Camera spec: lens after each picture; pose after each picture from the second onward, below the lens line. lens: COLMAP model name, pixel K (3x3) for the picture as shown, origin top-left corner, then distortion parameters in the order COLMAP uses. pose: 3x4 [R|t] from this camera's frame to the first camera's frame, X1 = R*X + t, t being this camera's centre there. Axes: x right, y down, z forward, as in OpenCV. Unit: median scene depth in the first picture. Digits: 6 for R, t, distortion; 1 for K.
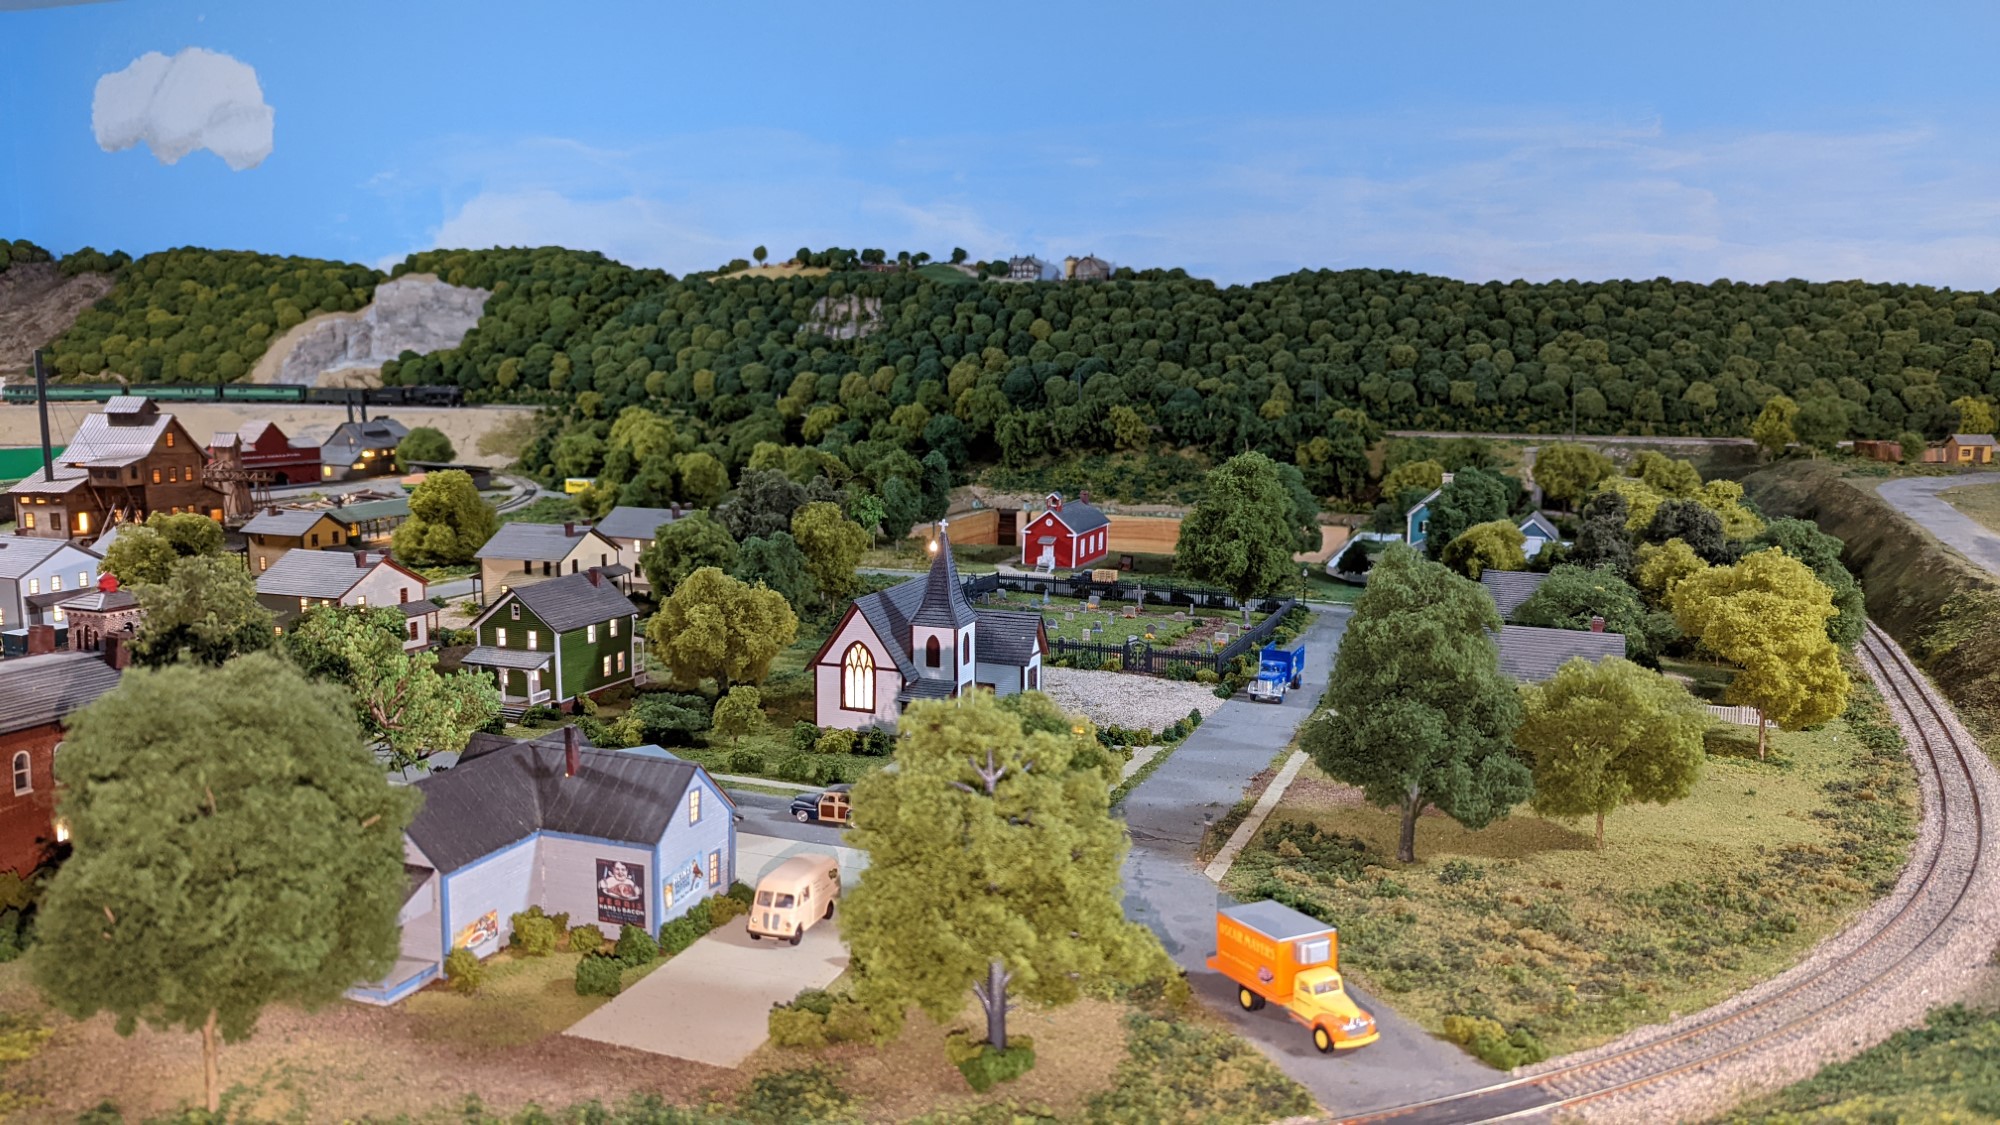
lens RADIAL K [[1445.6, 0, 995.8], [0, 1445.6, 548.8], [0, 0, 1]] dist [0.045783, -0.036430]
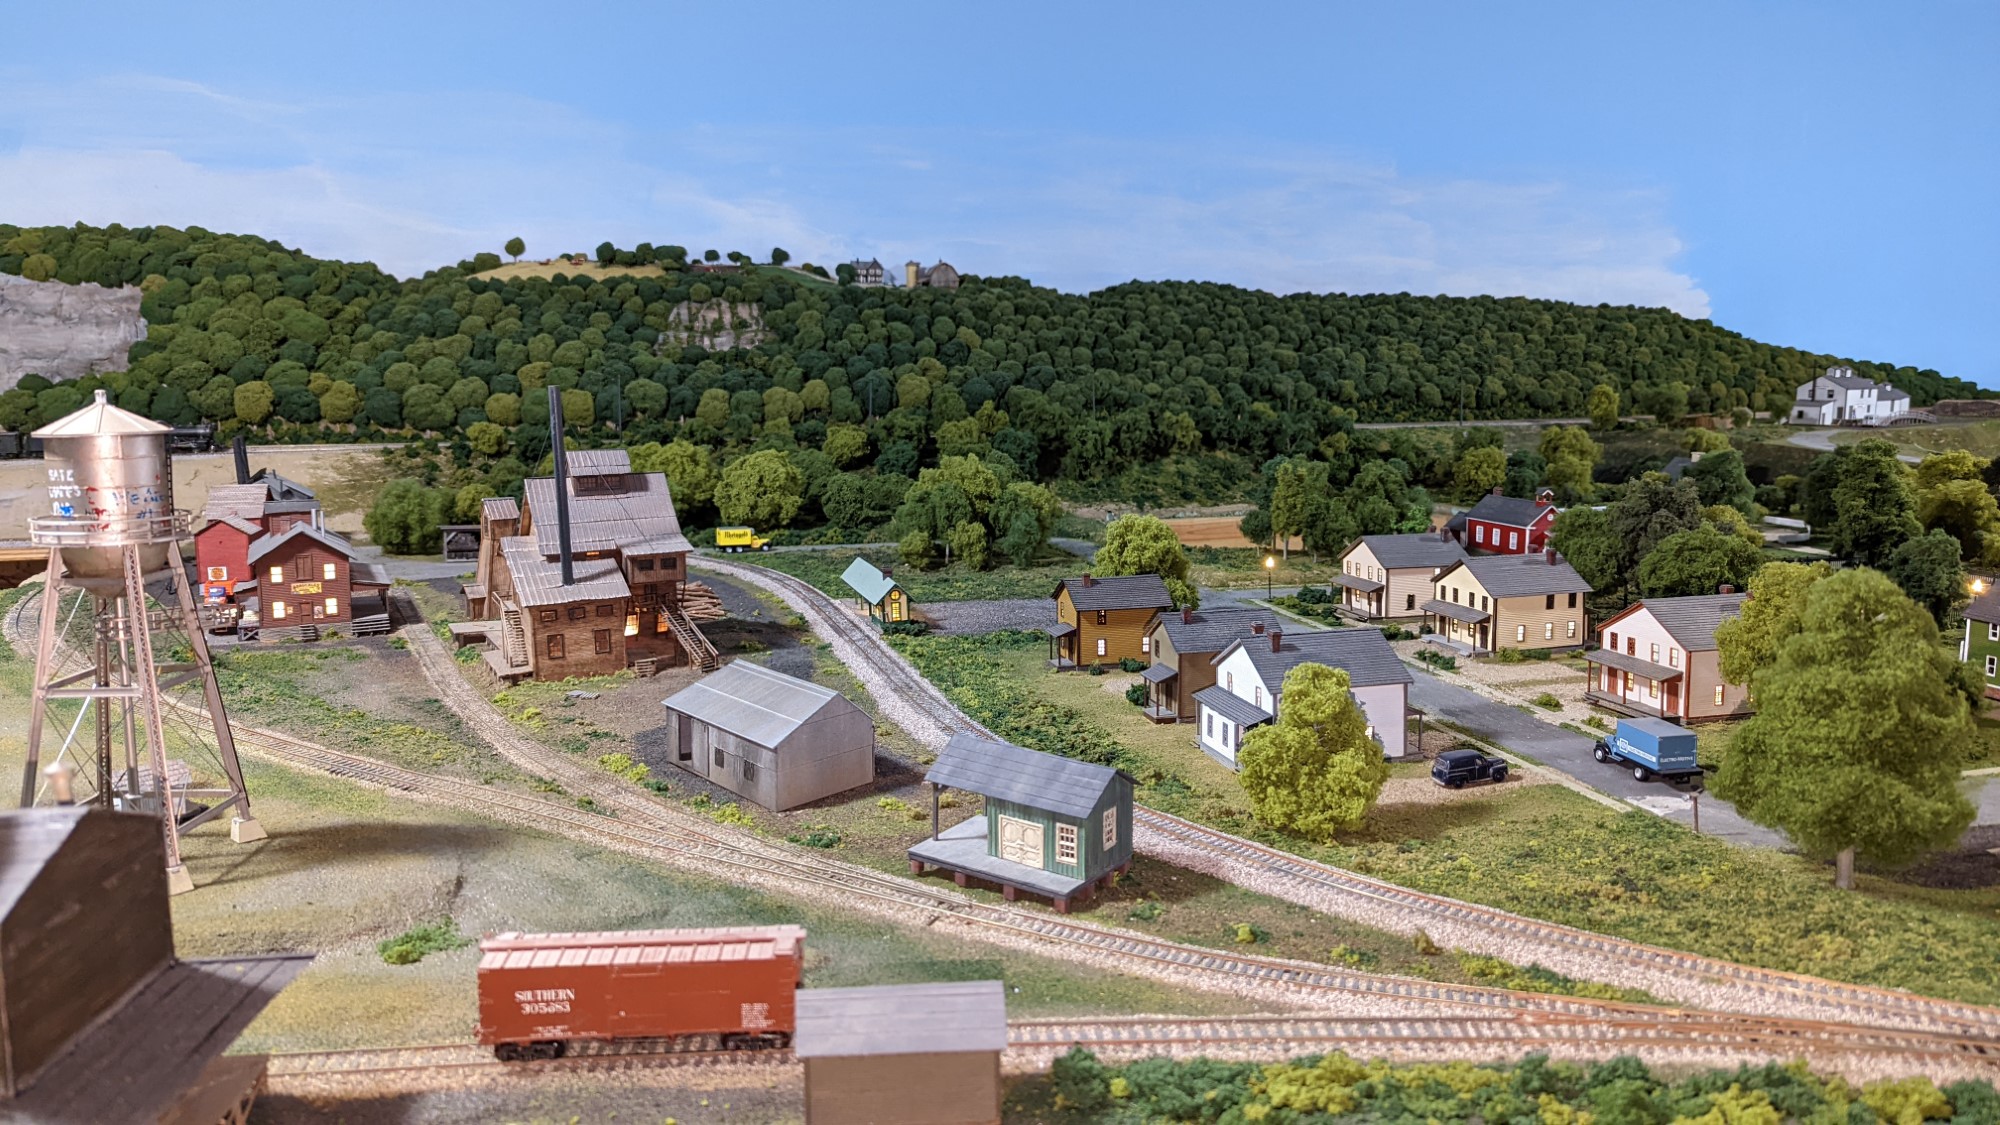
lens RADIAL K [[1445.6, 0, 995.8], [0, 1445.6, 548.8], [0, 0, 1]] dist [0.045783, -0.036430]
pose [[0.799755, -0.095305, 0.592713, -0.503141], [0.094337, 0.995003, 0.032702, -0.037914], [-0.592868, 0.029761, 0.804750, 0.197311]]
